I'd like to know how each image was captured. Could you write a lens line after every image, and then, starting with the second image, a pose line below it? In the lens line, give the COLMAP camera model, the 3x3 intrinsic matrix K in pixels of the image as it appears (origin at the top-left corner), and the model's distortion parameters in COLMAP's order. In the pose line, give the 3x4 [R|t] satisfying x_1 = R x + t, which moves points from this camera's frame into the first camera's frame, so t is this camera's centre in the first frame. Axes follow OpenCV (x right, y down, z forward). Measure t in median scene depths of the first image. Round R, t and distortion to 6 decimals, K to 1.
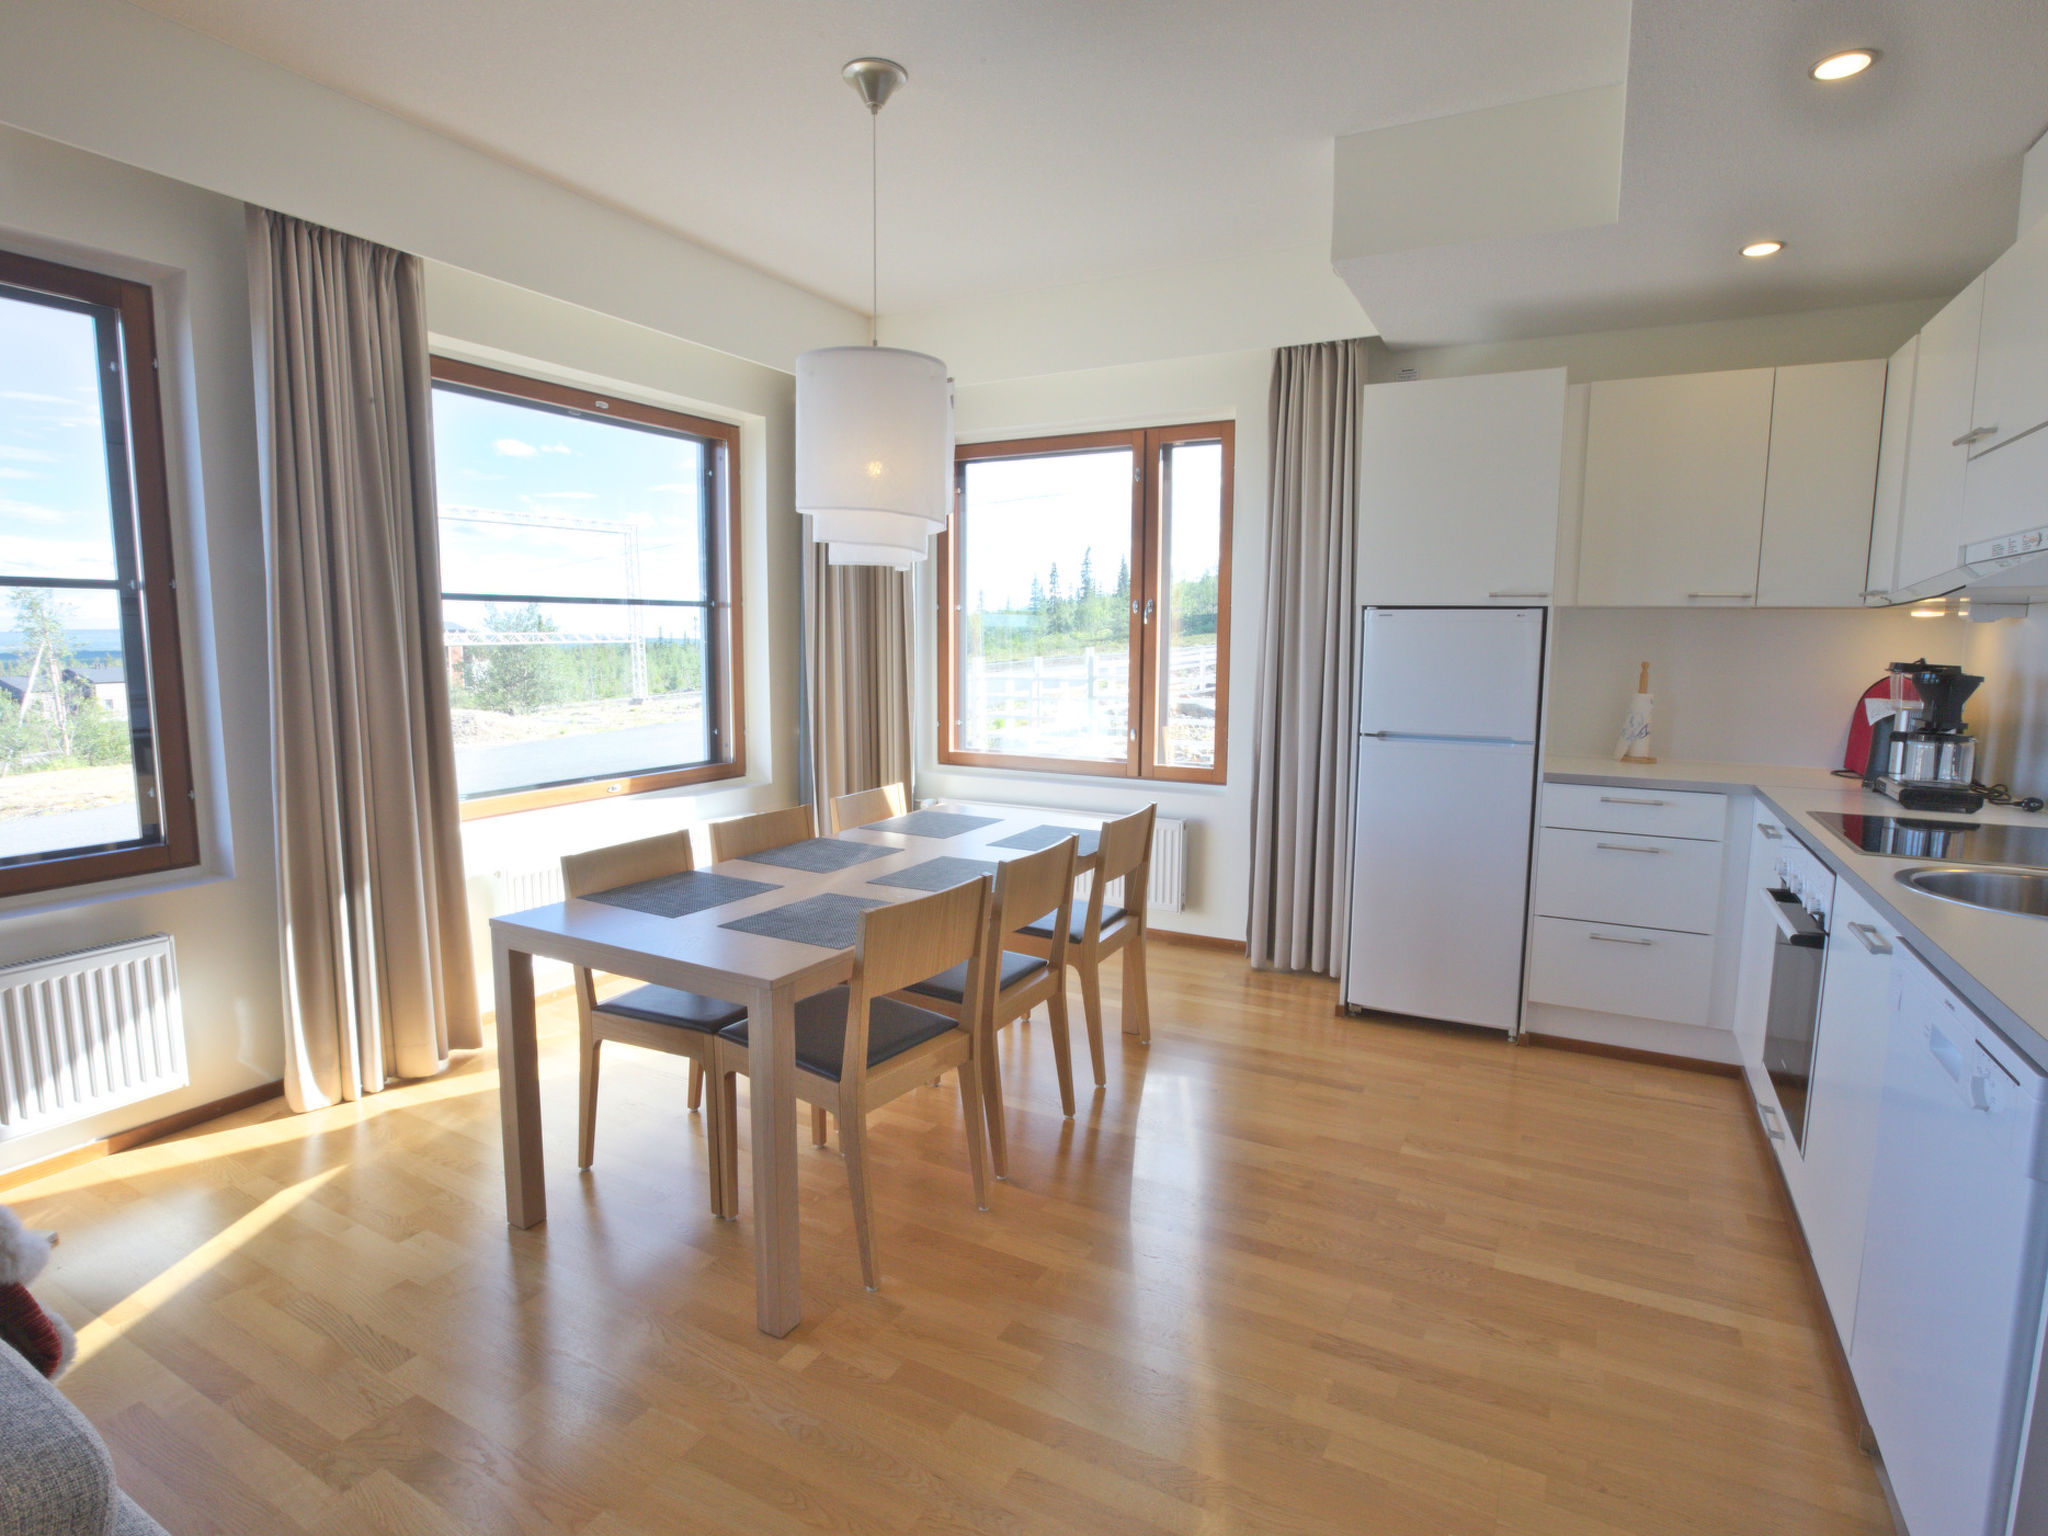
lens RADIAL K [[1055.4, 0, 1036.1], [0, 1055.4, 762.9], [0, 0, 1]] dist [-0.034094, 0.004864]
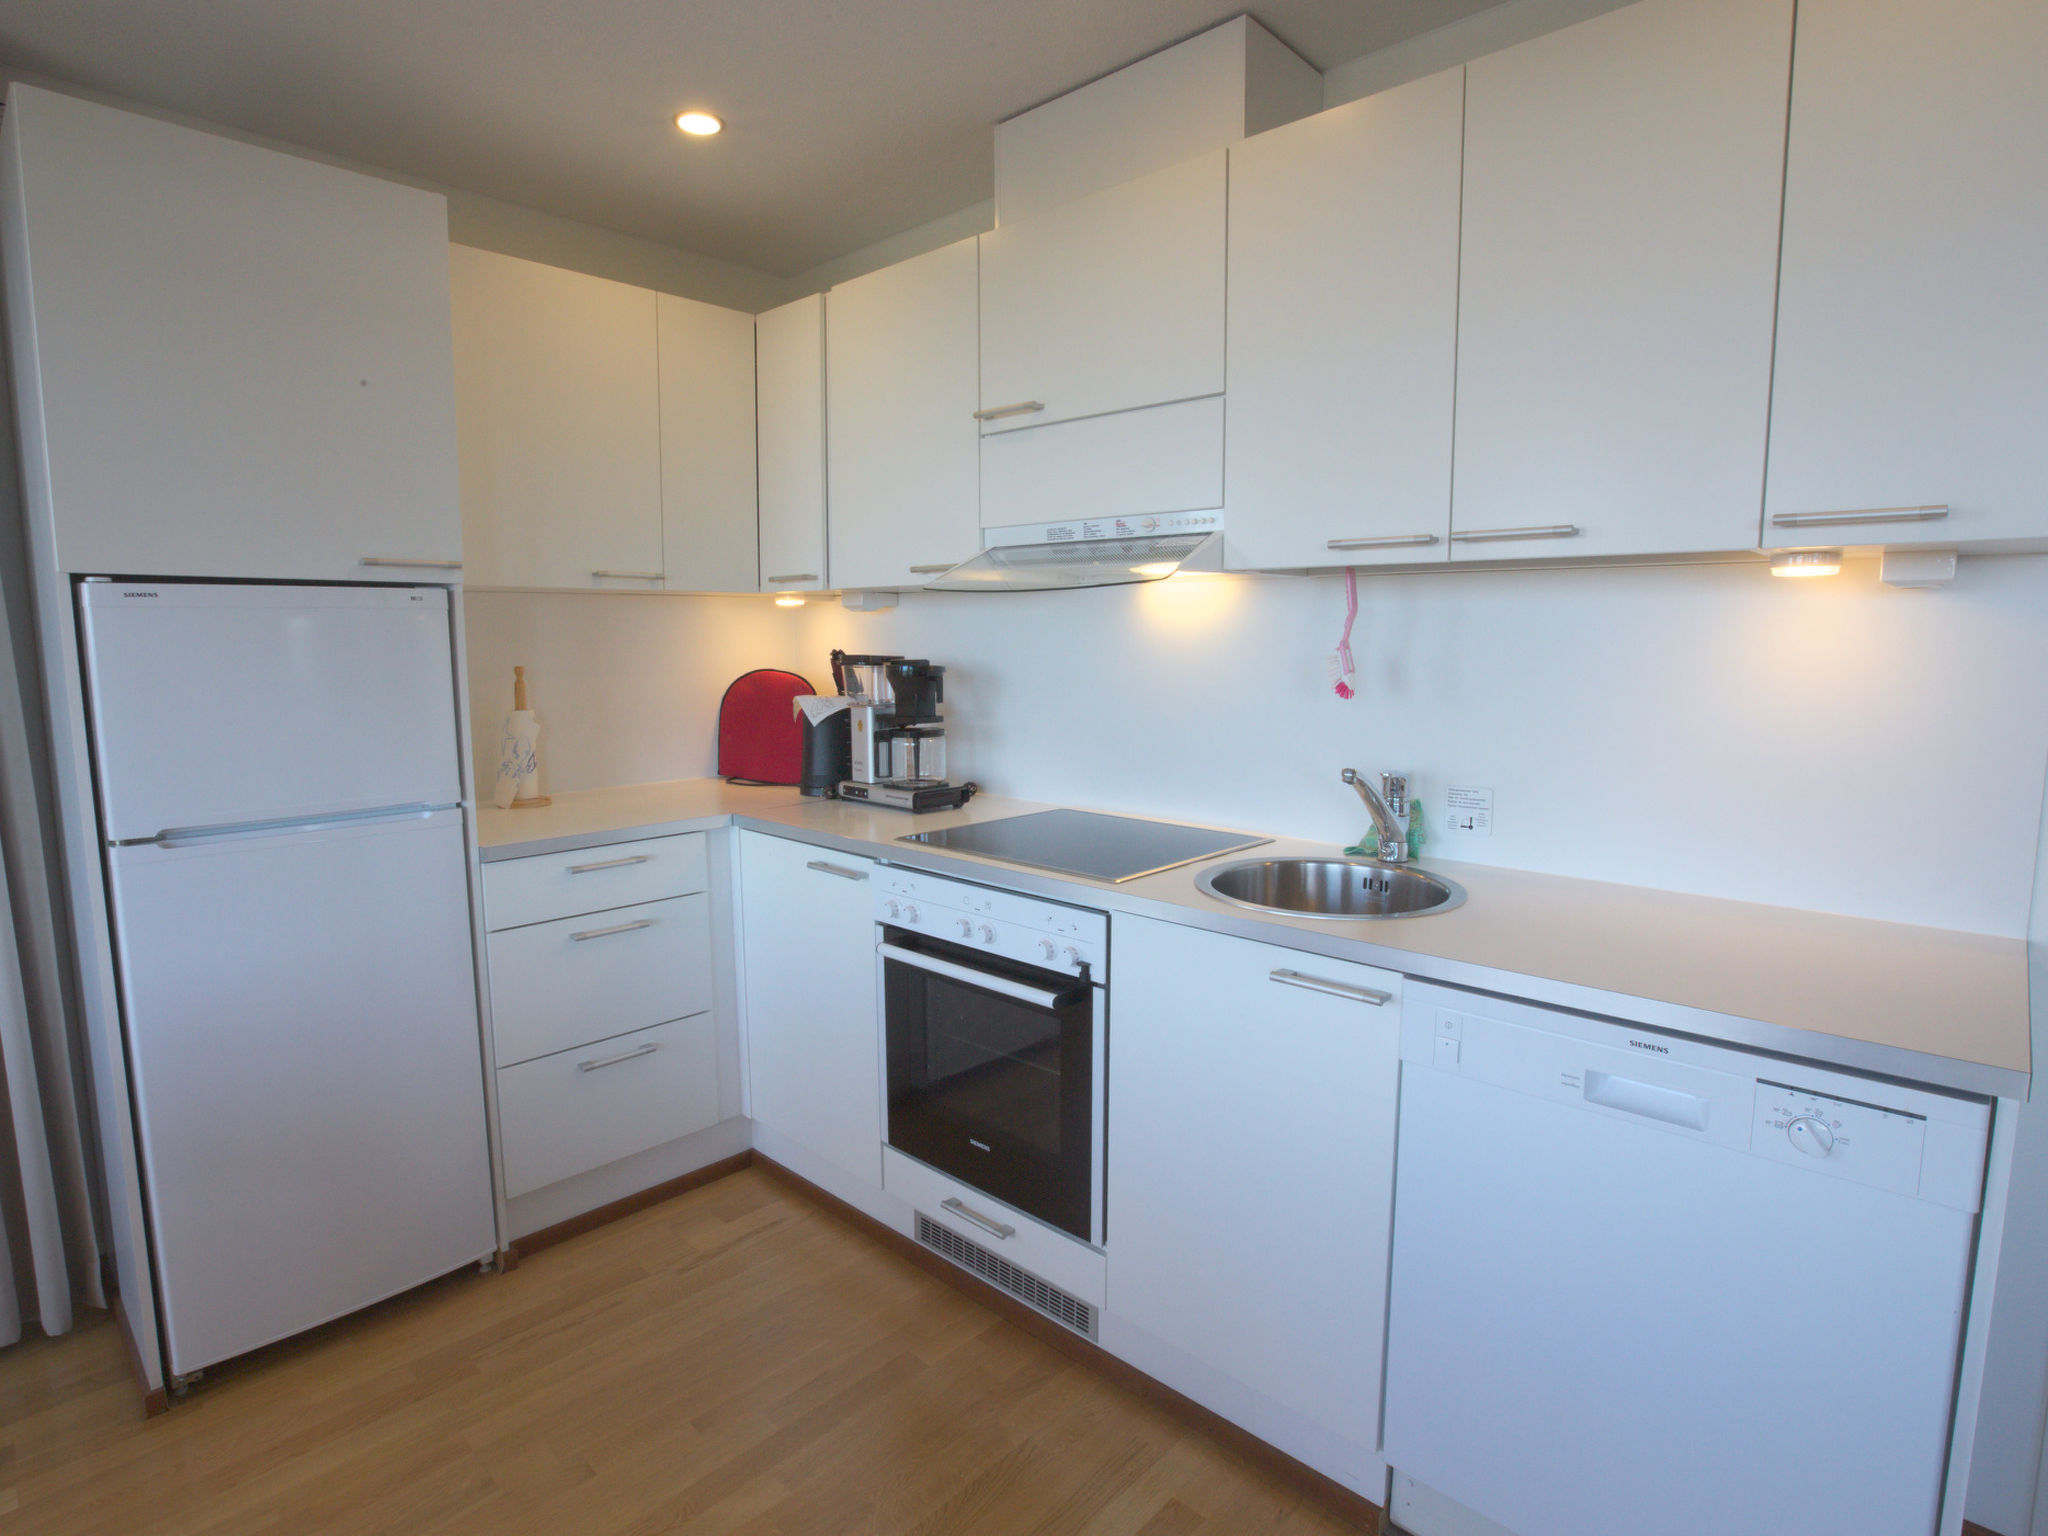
lens RADIAL K [[1055.4, 0, 1015.8], [0, 1055.4, 763.9], [0, 0, 1]] dist [-0.034094, 0.004864]
pose [[0.263180, -0.127556, 0.956277, -0.023668], [0.120969, 0.987761, 0.098463, -0.056852], [-0.957132, 0.089766, 0.275390, 0.451427]]
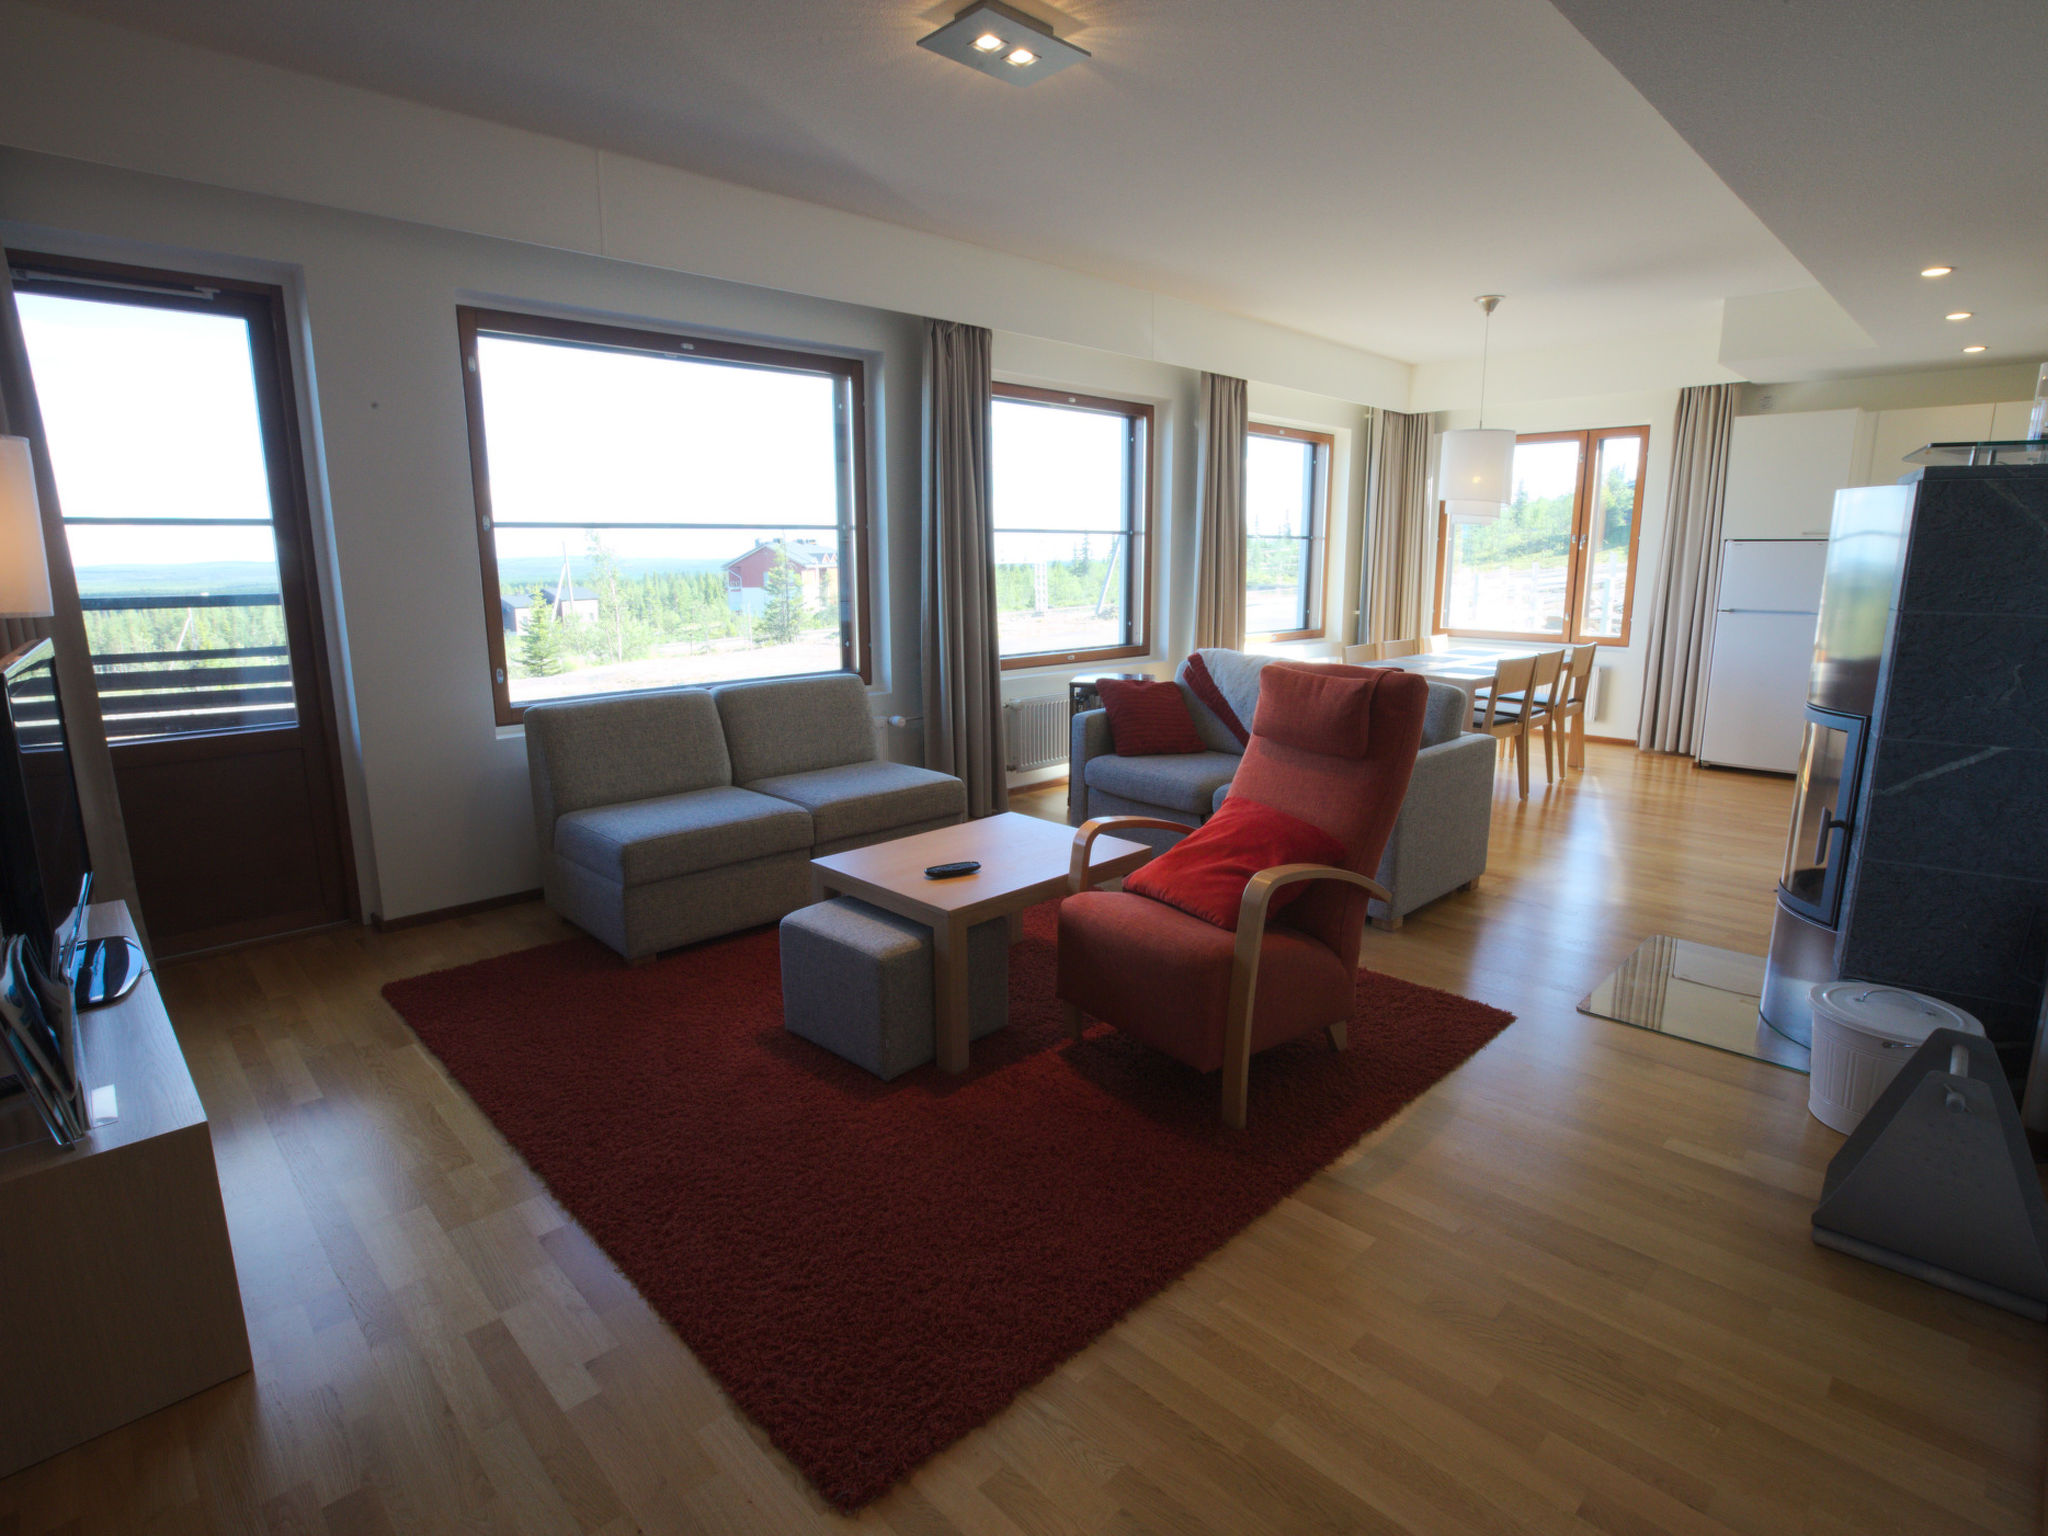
lens RADIAL K [[1055.4, 0, 1032.4], [0, 1055.4, 766.8], [0, 0, 1]] dist [-0.034094, 0.004864]
pose [[0.955049, 0.051313, -0.291974, -0.276259], [-0.029701, 0.996512, 0.077980, 0.131658], [0.294957, -0.065803, 0.953242, -1.041378]]
